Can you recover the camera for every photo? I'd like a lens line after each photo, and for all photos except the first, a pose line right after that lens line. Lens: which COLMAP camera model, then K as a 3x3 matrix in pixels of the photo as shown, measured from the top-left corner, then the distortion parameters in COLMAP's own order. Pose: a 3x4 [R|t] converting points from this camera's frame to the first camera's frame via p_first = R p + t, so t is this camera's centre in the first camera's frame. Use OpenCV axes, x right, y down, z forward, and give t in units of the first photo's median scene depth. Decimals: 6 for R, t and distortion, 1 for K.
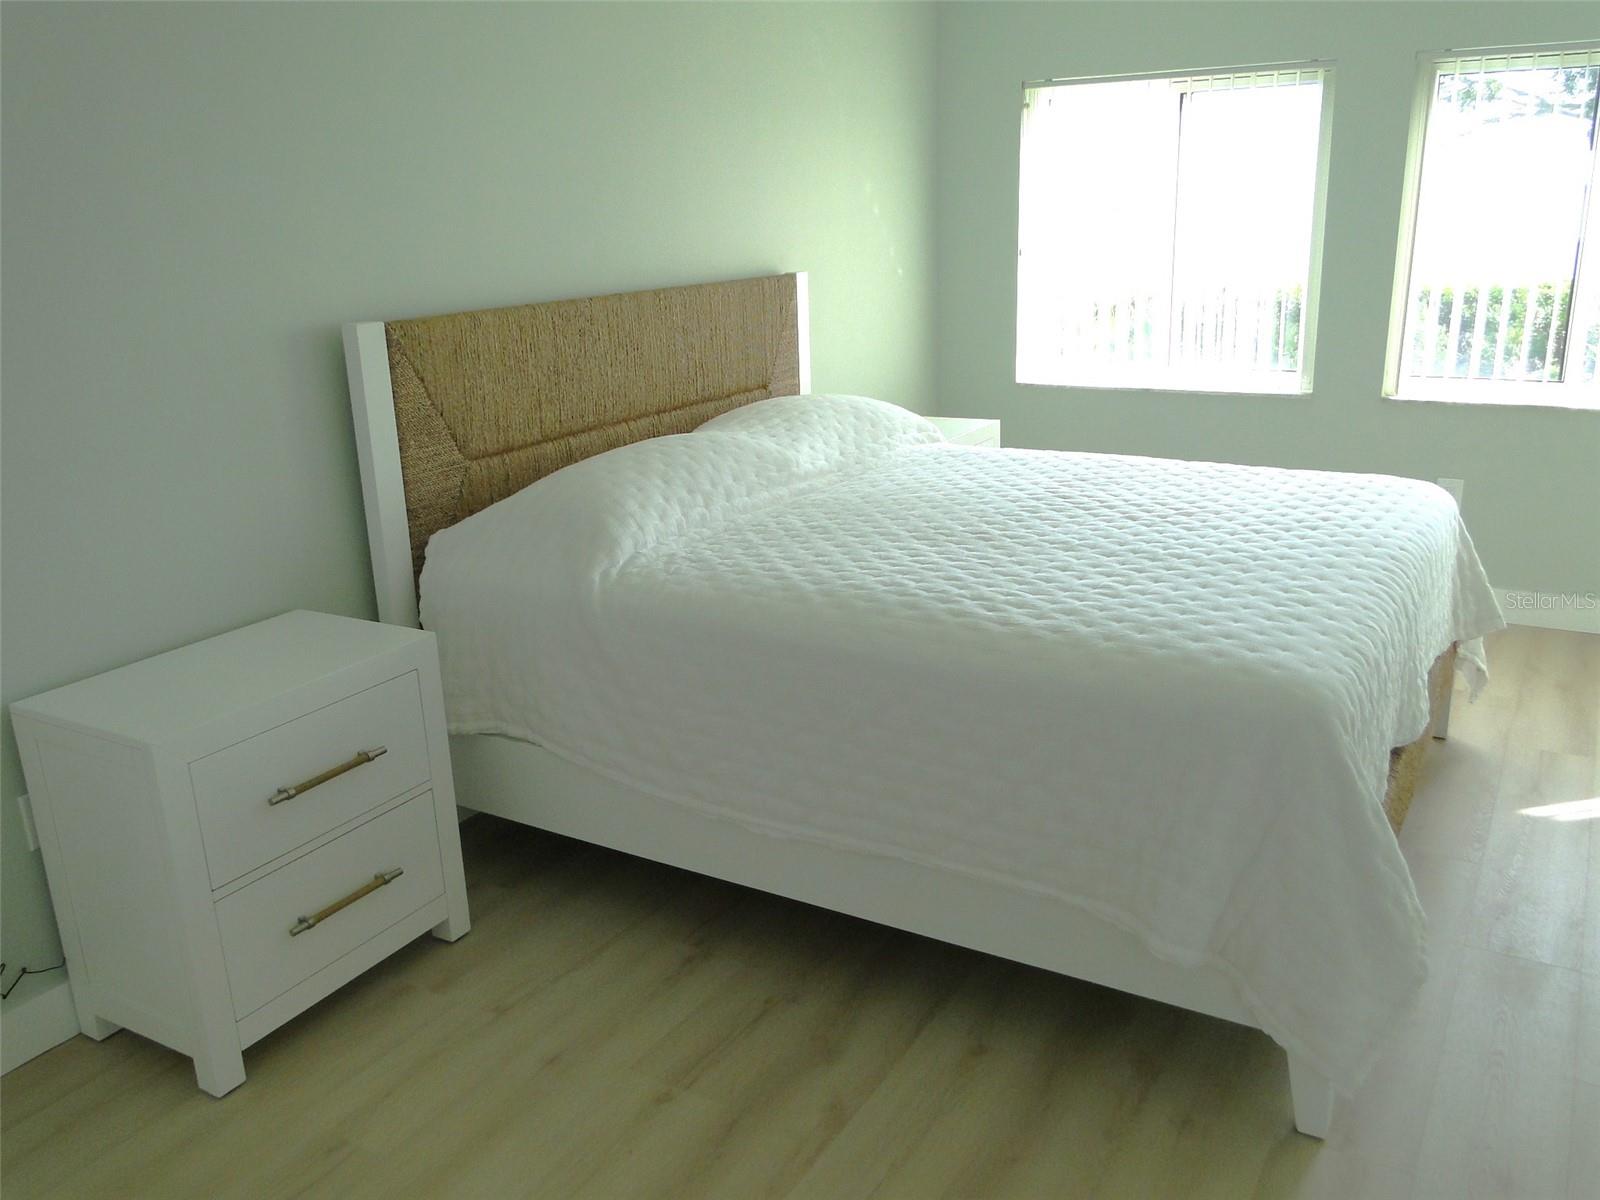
lens RADIAL K [[1315.0, 0, 800.0], [0, 1315.0, 600.0], [0, 0, 1]] dist [0.015171, -0.046893]
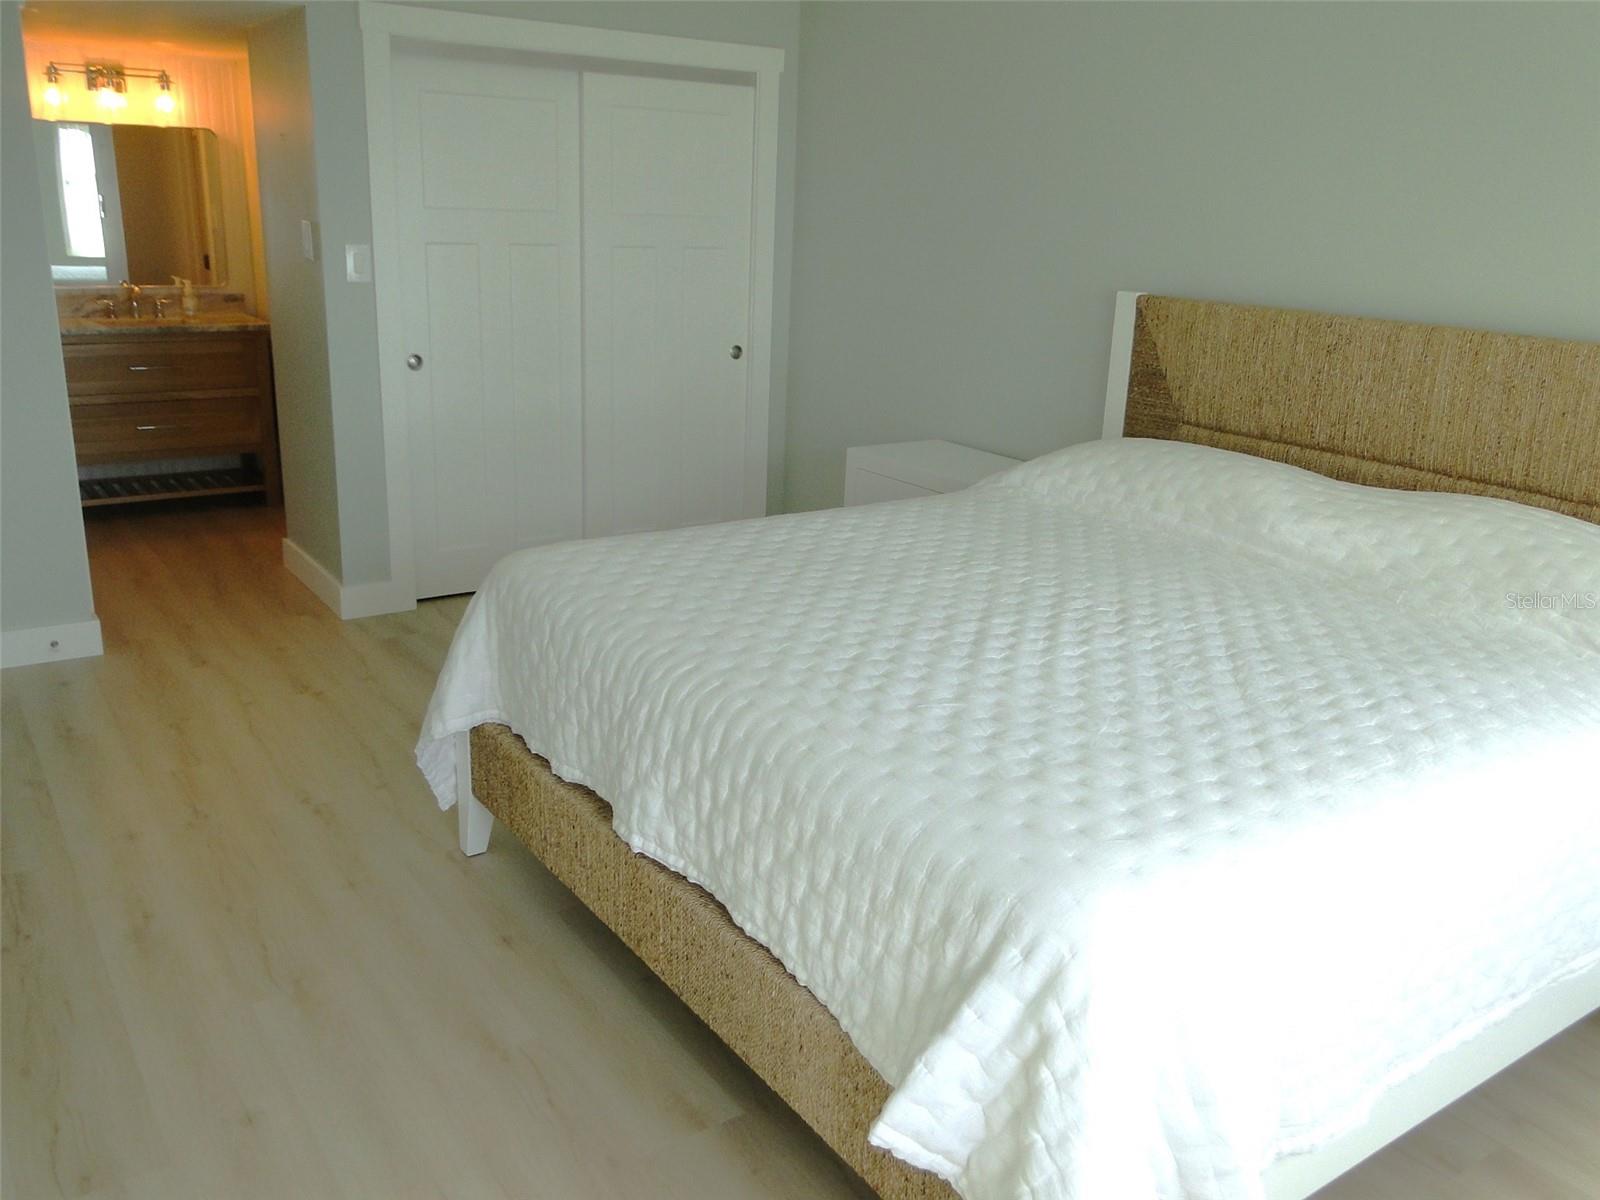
lens RADIAL K [[1315.0, 0, 800.0], [0, 1315.0, 600.0], [0, 0, 1]] dist [0.015171, -0.046893]
pose [[-0.393294, 0.326269, -0.859574, 0.891701], [-0.259493, 0.857516, 0.444218, -0.378350], [0.882033, 0.397762, -0.252592, 0.983578]]
